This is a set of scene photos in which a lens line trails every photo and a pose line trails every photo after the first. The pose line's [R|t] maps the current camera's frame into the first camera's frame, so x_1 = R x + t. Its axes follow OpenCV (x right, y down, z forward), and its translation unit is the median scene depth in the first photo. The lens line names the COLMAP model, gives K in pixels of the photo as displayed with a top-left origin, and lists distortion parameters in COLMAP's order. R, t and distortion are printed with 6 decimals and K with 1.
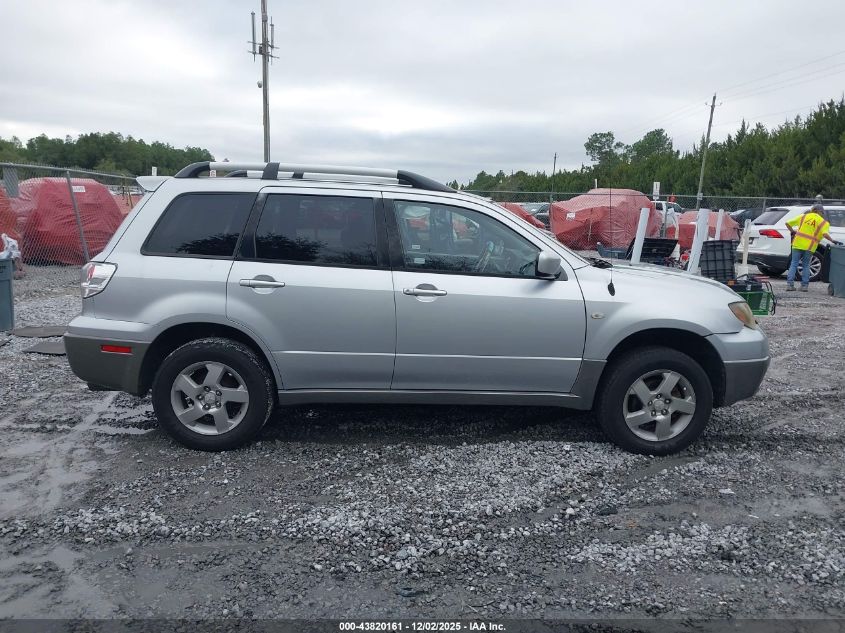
lens RADIAL K [[663.8, 0, 422.5], [0, 663.8, 316.5], [0, 0, 1]] dist [0.005712, -0.002231]
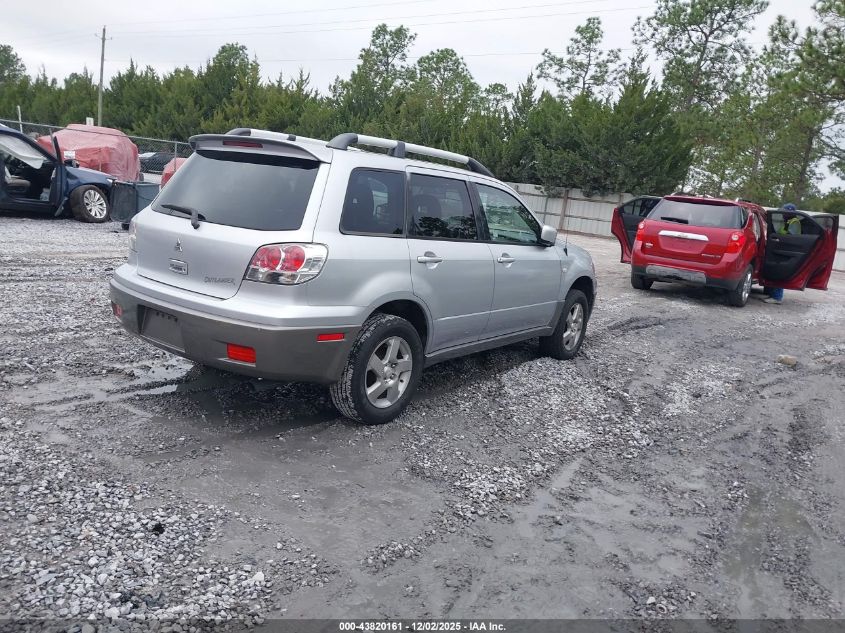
lens RADIAL K [[663.8, 0, 422.5], [0, 663.8, 316.5], [0, 0, 1]] dist [0.005712, -0.002231]
pose [[0.631139, -0.111105, 0.767671, -1.044219], [0.040832, 0.993075, 0.110157, -0.072838], [-0.774594, -0.038179, 0.631305, 0.305686]]
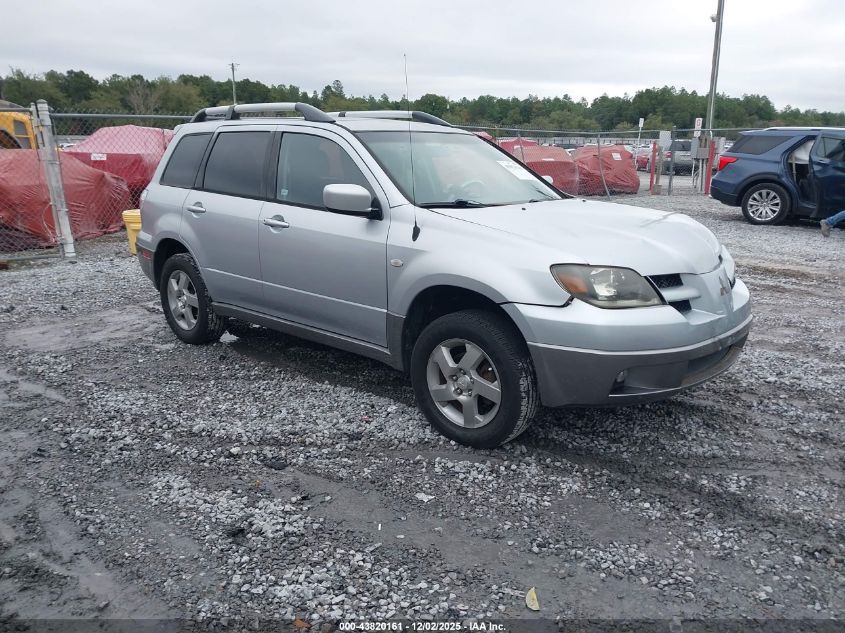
lens RADIAL K [[640.2, 0, 424.2], [0, 640.2, 342.3], [0, 0, 1]] dist [-0.009865, -0.005844]
pose [[0.720703, 0.175632, -0.670627, 0.837206], [-0.096836, 0.983396, 0.153477, -0.029489], [0.686448, -0.045671, 0.725744, 0.411849]]
